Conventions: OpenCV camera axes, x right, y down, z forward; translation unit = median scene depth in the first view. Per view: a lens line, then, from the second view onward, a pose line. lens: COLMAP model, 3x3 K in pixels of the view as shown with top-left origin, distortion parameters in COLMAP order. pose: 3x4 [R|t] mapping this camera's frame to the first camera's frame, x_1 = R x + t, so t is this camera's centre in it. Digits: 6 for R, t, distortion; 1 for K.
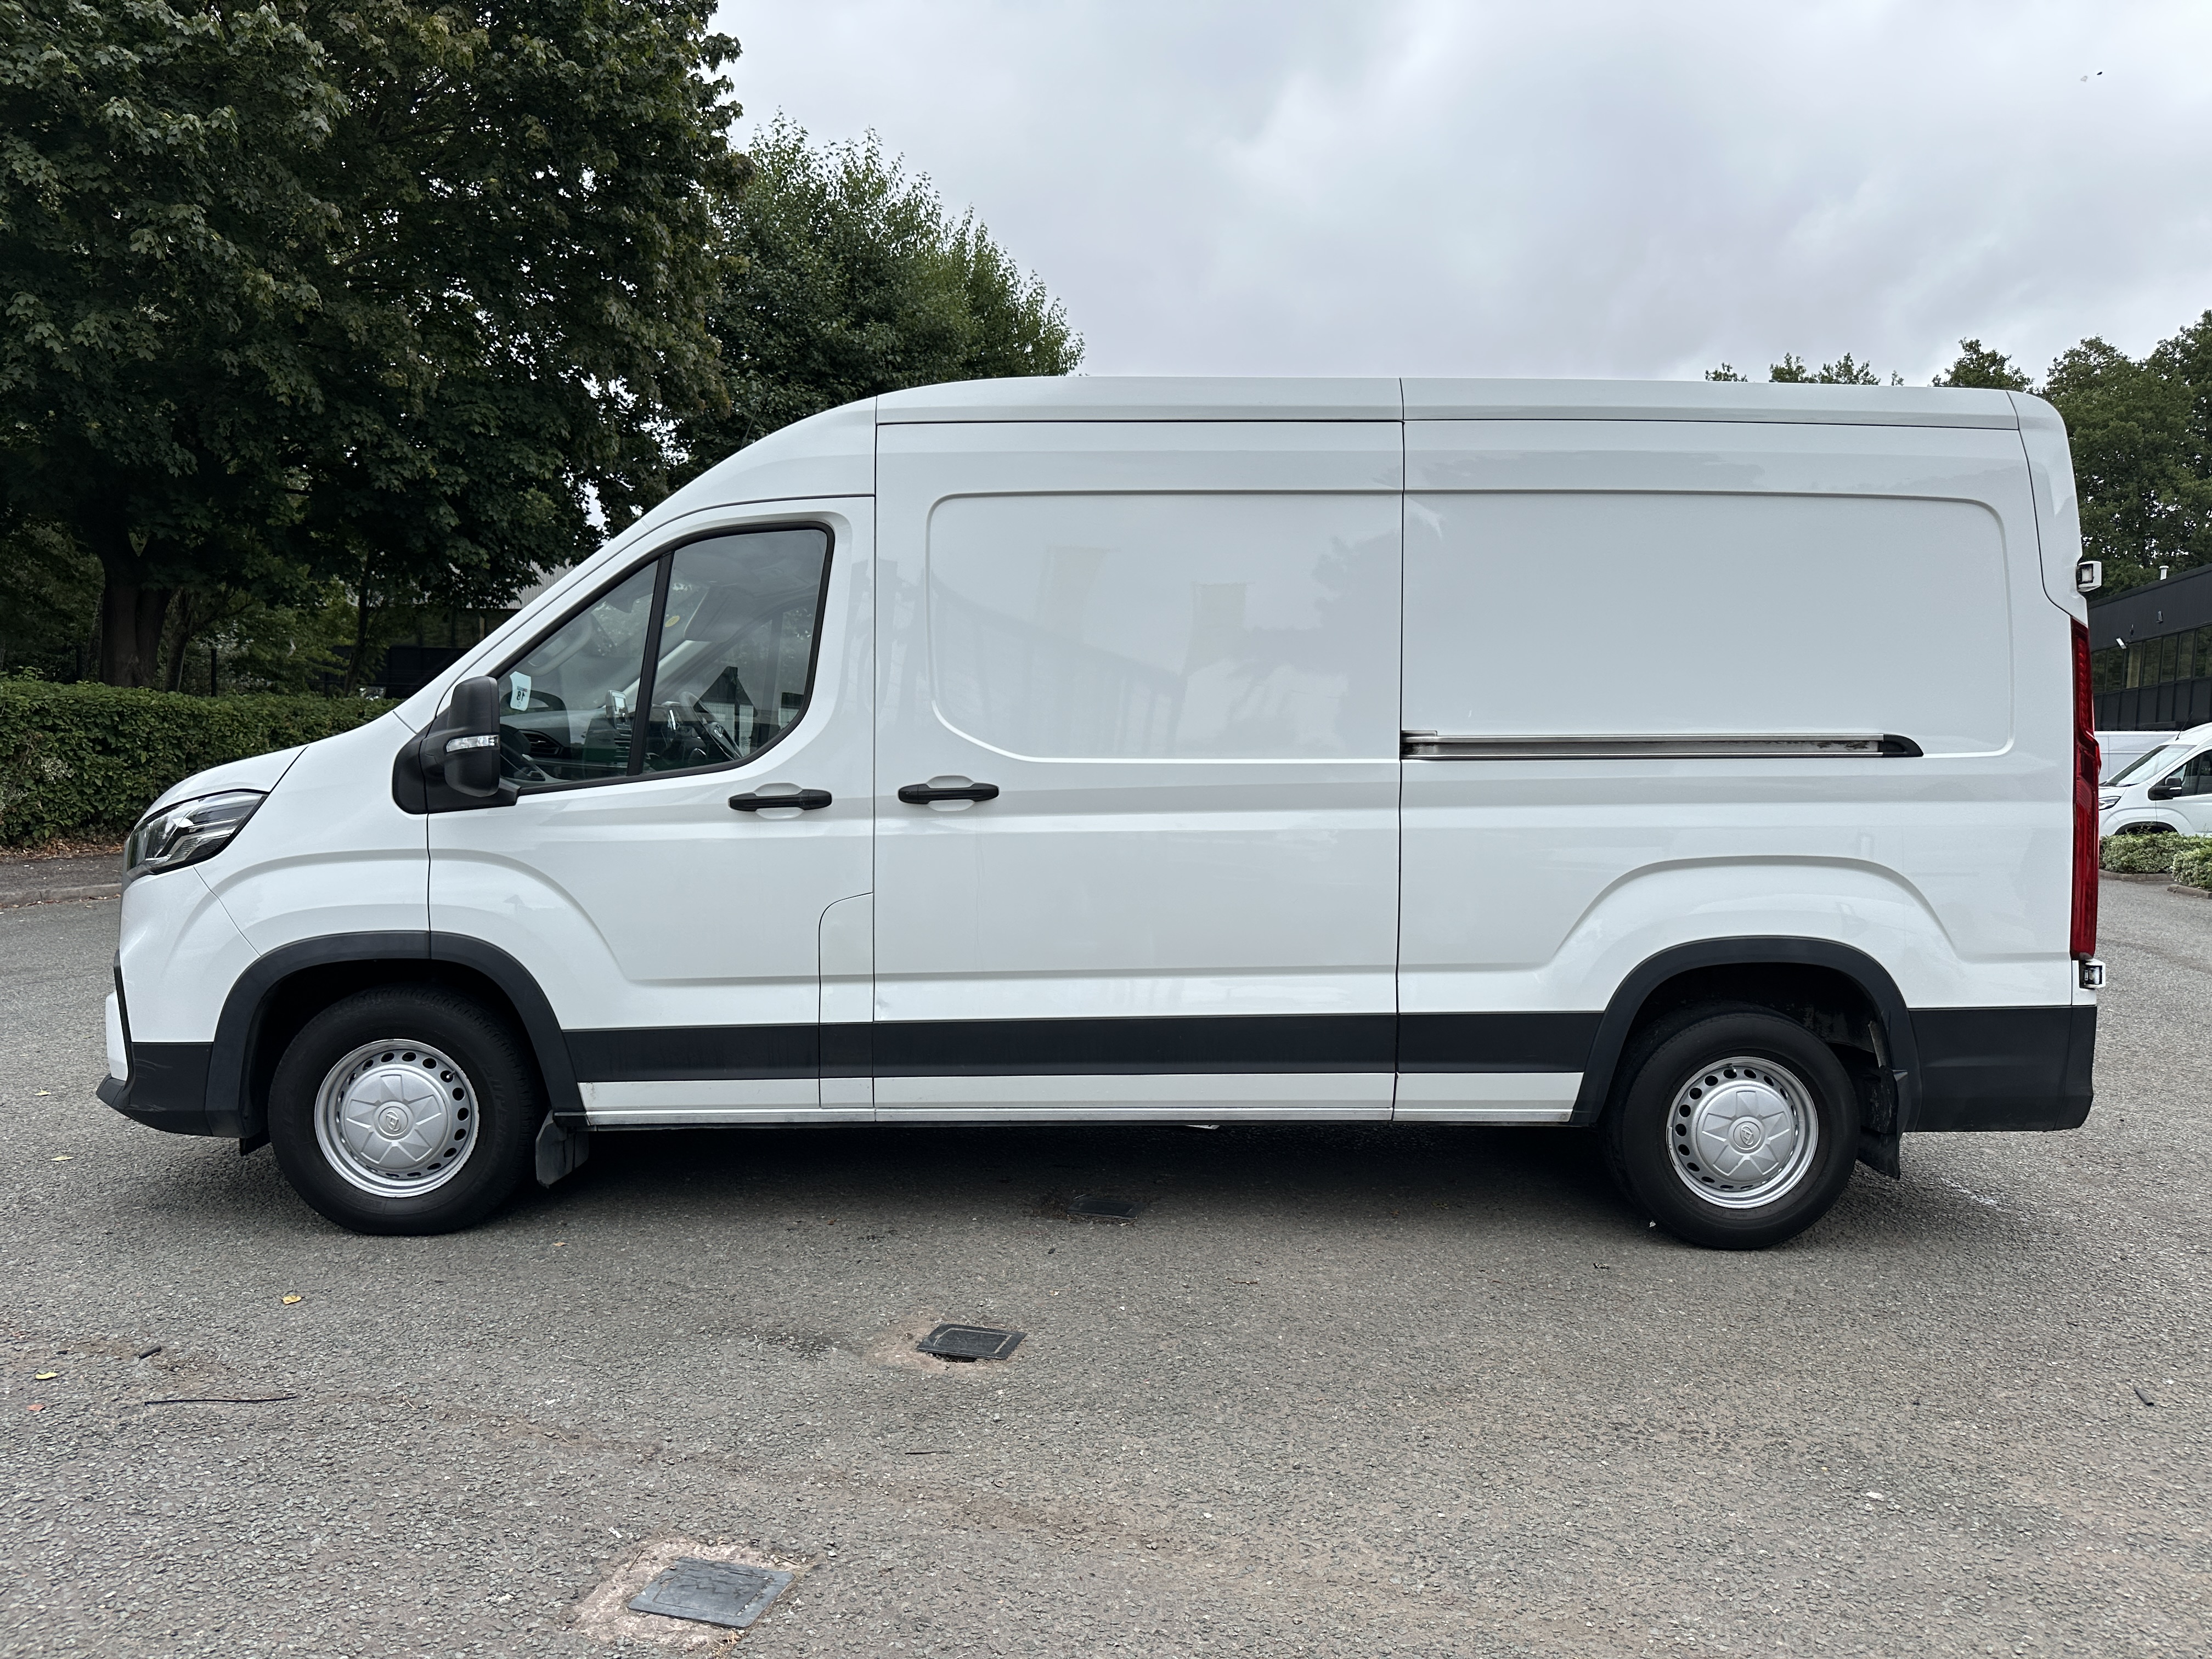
lens RADIAL K [[1626.6, 0, 1106.0], [0, 1626.6, 829.5], [0, 0, 1]] dist [0.061587, -0.077732]
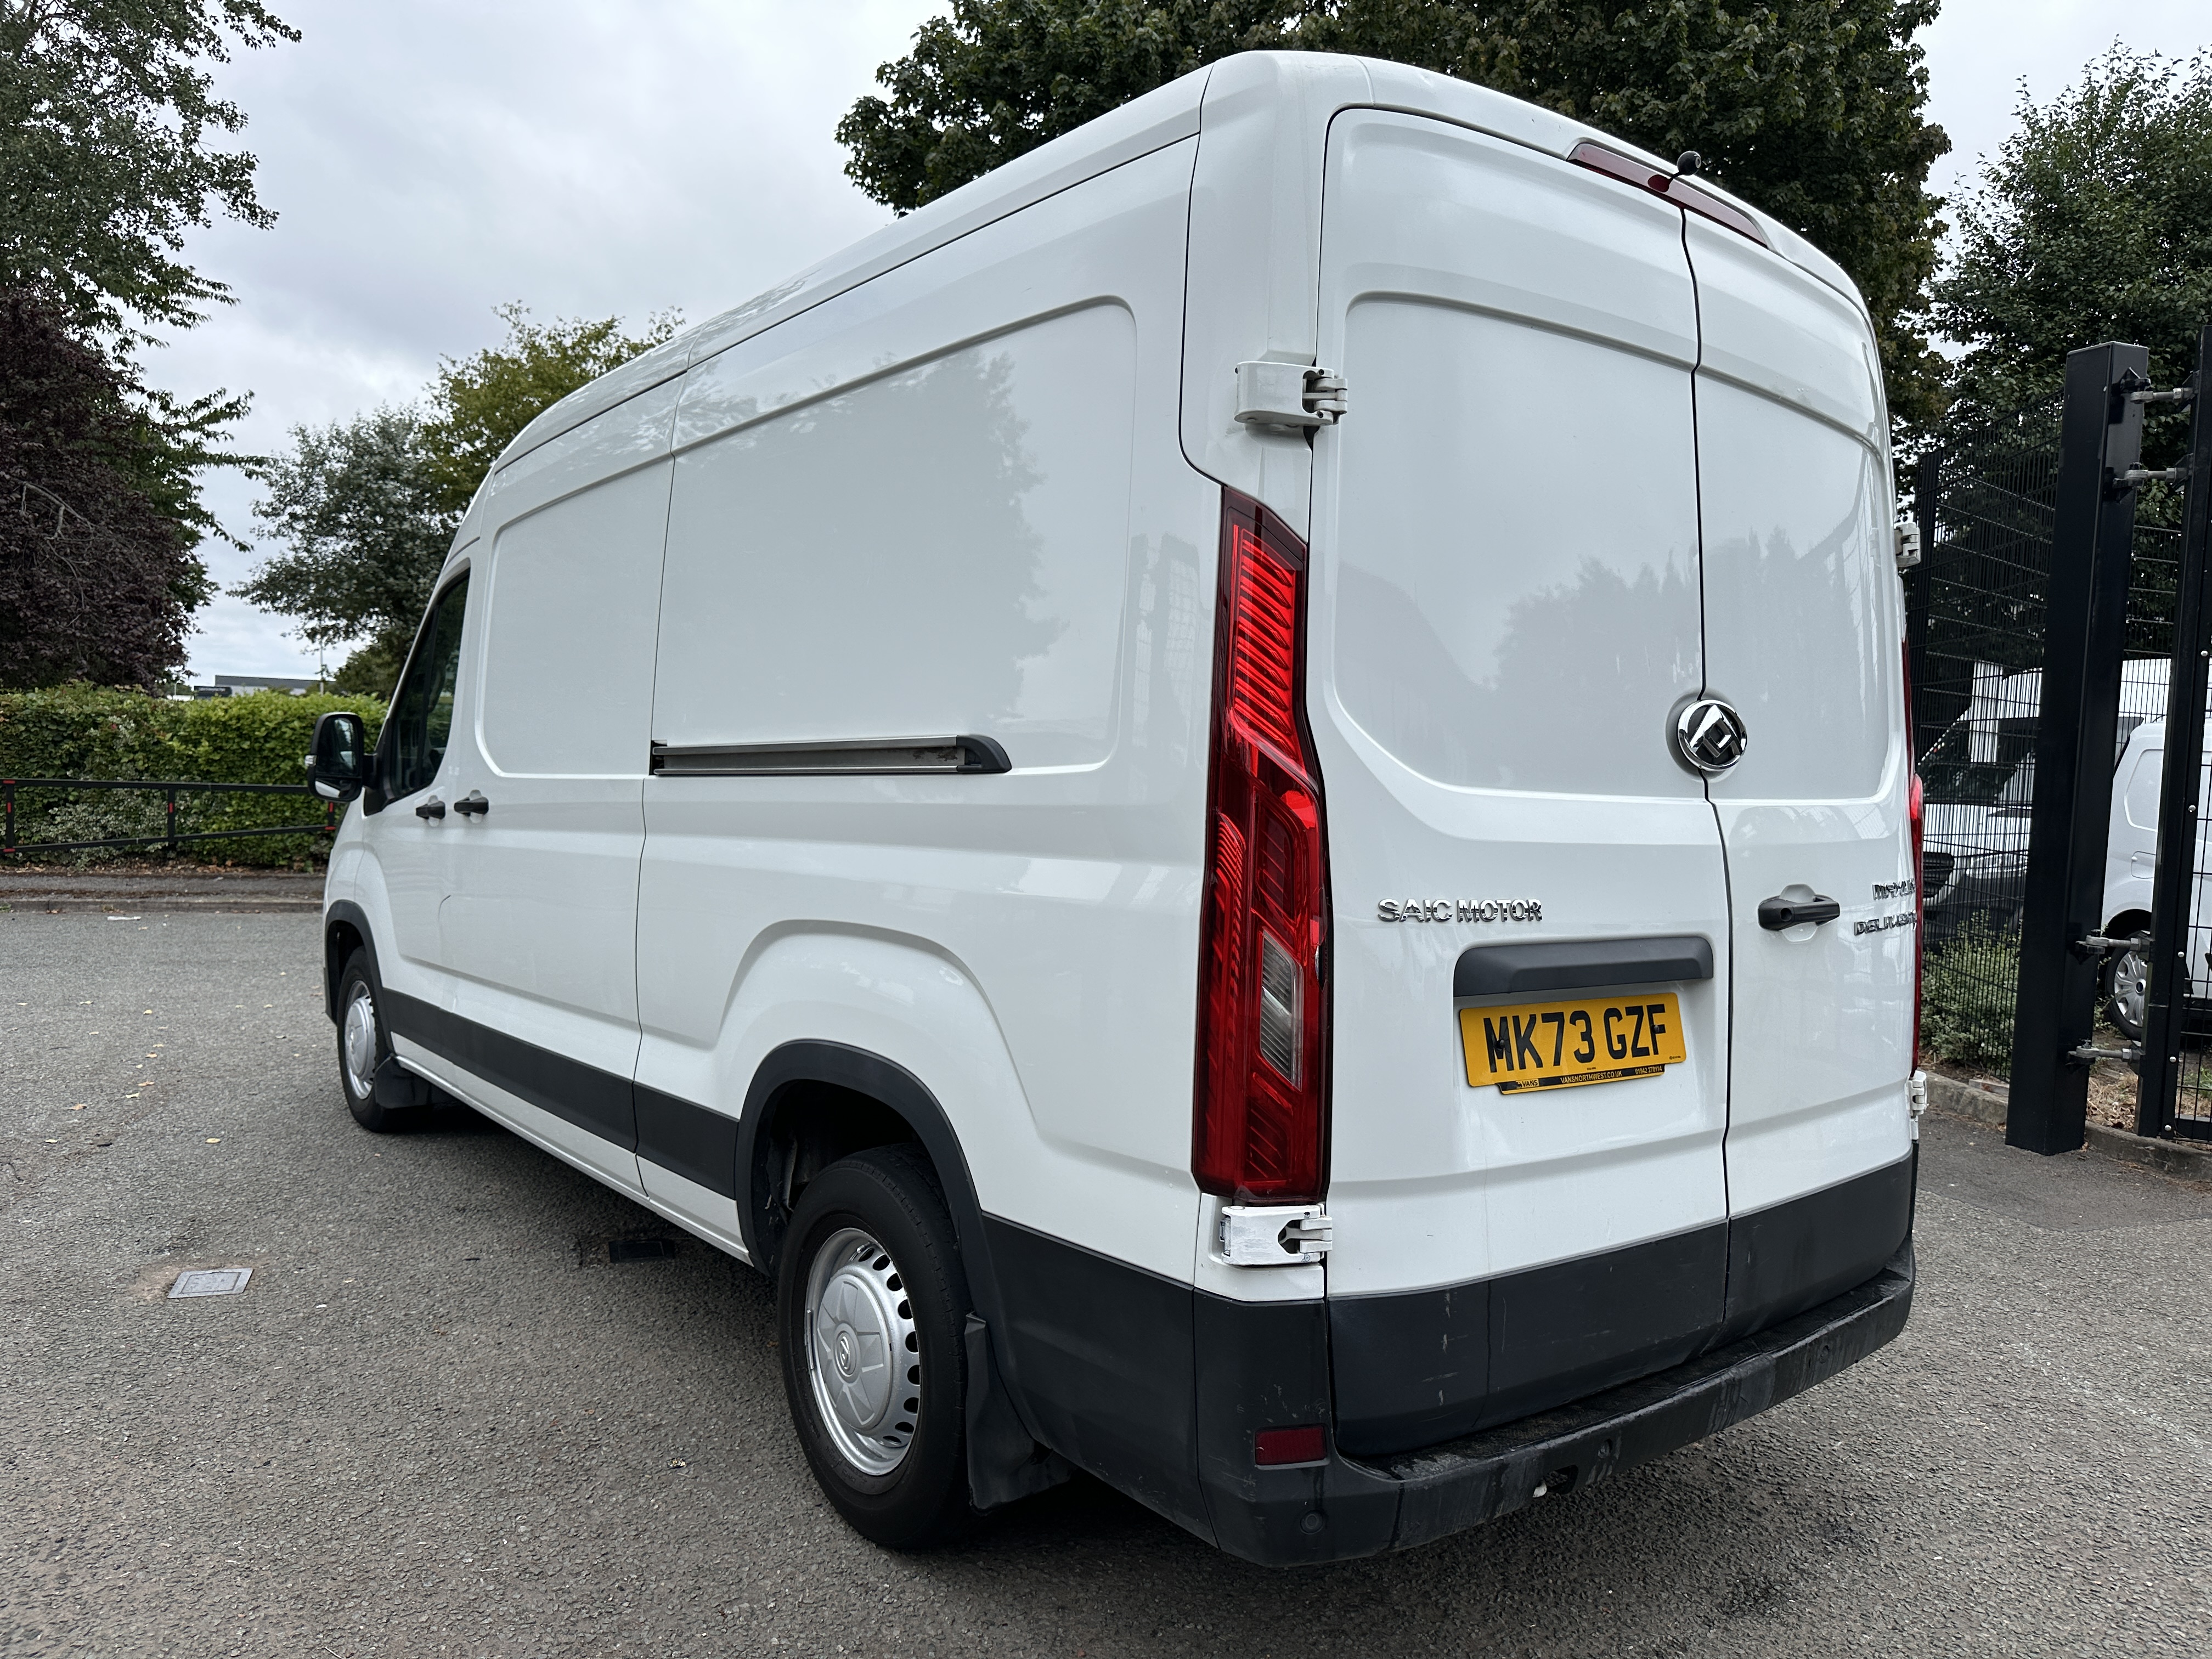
lens RADIAL K [[1626.6, 0, 1106.0], [0, 1626.6, 829.5], [0, 0, 1]] dist [0.061587, -0.077732]
pose [[0.551087, 0.026532, -0.834026, 0.991781], [-0.068039, 0.997595, -0.013222, -0.019532], [0.831669, 0.064032, 0.551567, 0.721399]]
